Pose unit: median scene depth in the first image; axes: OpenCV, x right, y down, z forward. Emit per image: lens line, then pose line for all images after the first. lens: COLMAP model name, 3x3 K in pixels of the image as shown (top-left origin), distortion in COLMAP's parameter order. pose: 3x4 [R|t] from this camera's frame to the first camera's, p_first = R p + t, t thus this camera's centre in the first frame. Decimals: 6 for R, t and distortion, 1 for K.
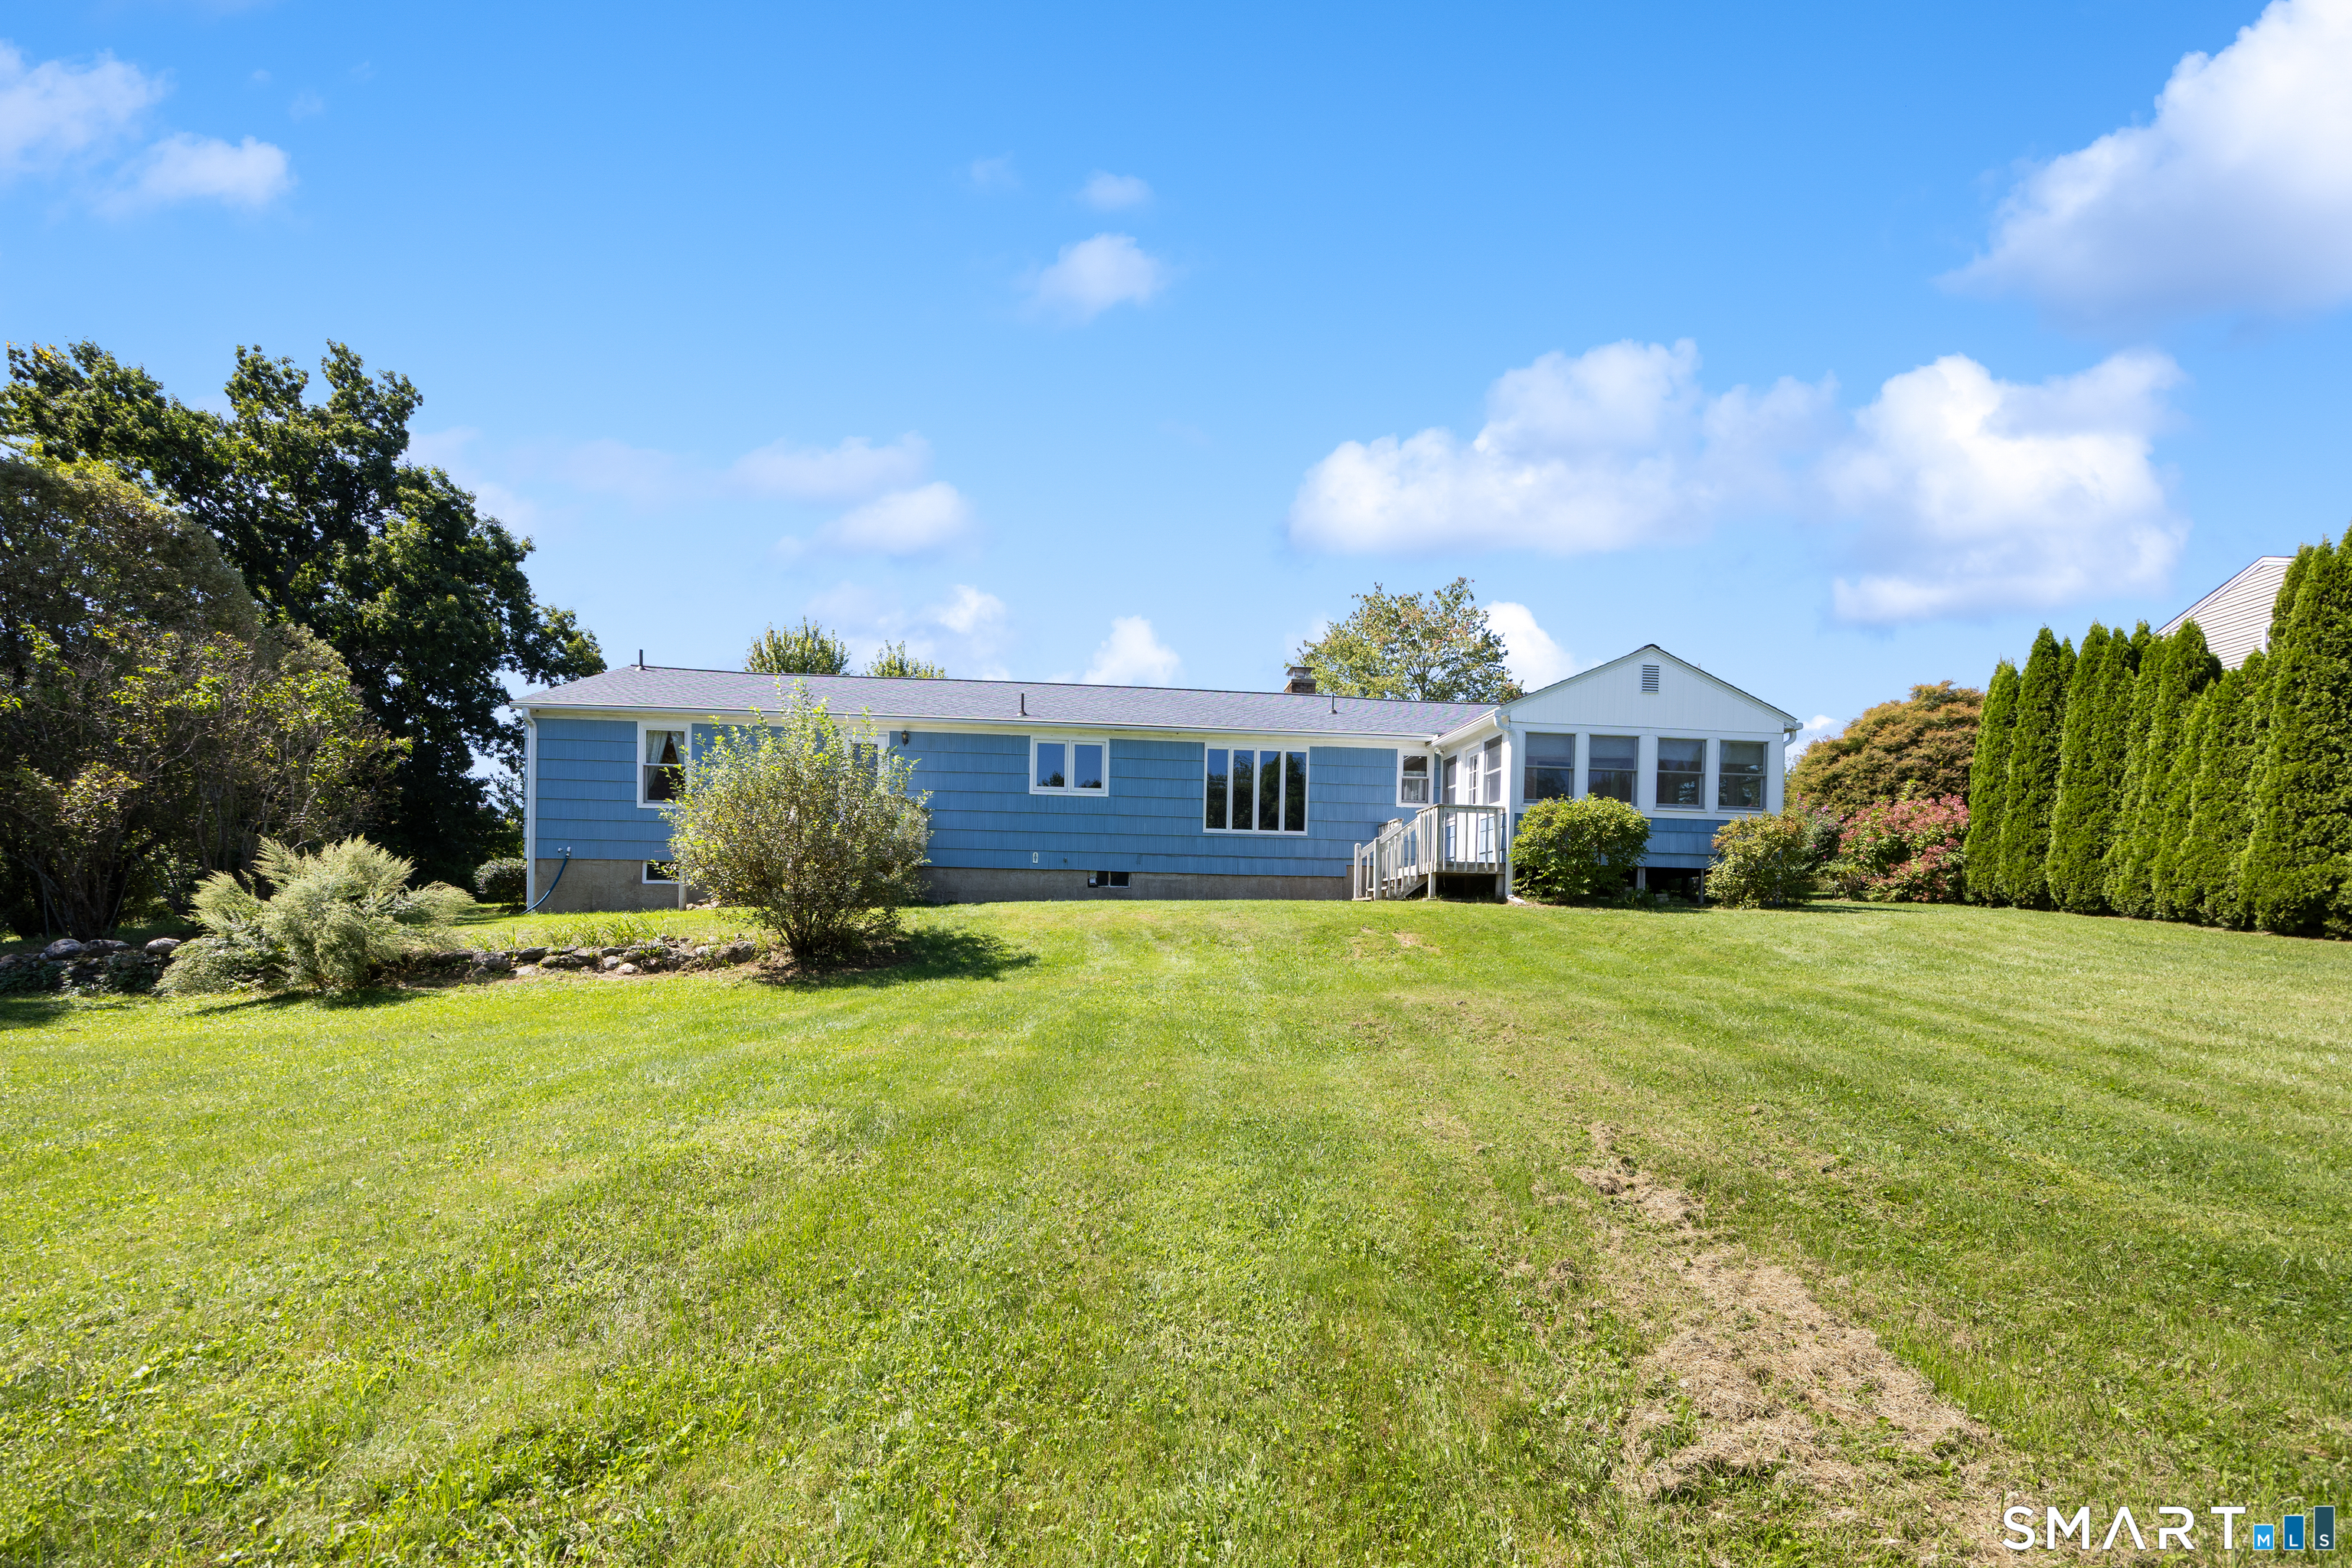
lens RADIAL K [[952.0, 0, 1179.9], [0, 952.0, 925.9], [0, 0, 1]] dist [-0.003004, -0.000413]
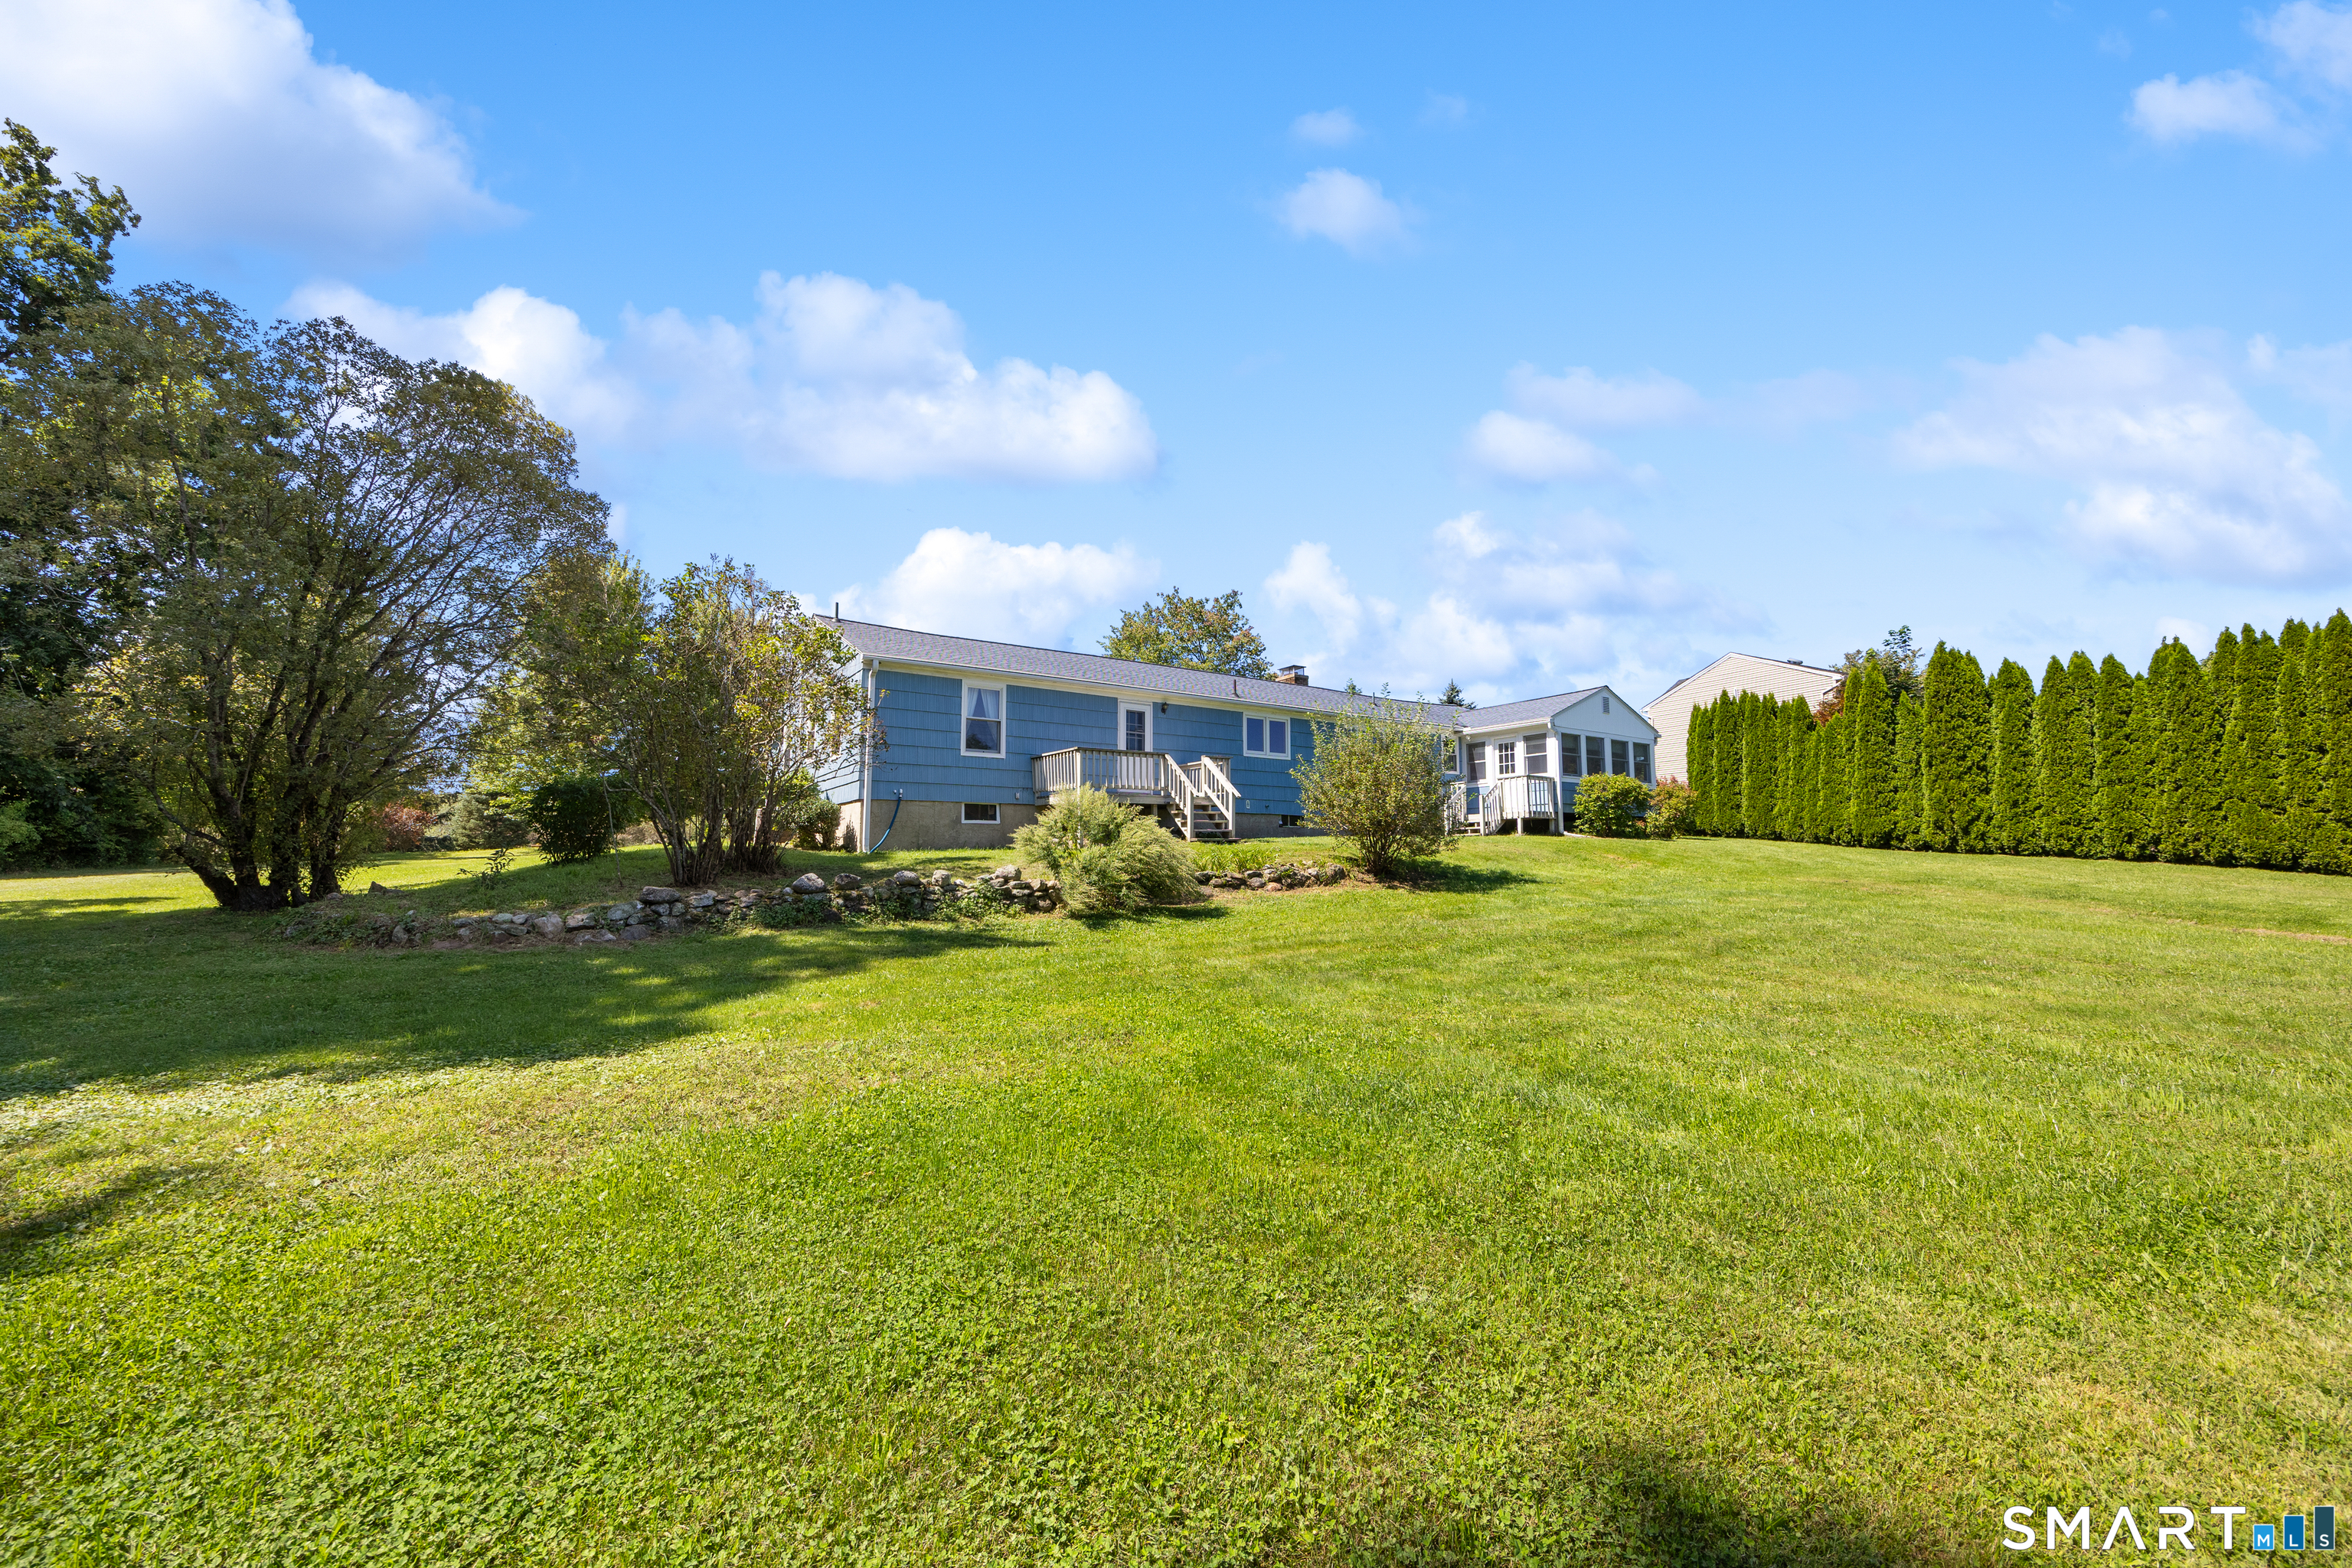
lens RADIAL K [[894.1, 0, 1190.2], [0, 894.1, 756.2], [0, 0, 1]] dist [-0.011052, -0.000124]
pose [[0.883305, 0.037122, 0.467327, -0.843403], [0.019542, 0.993078, -0.115821, 0.003904], [-0.468391, 0.111437, 0.876465, -0.049196]]
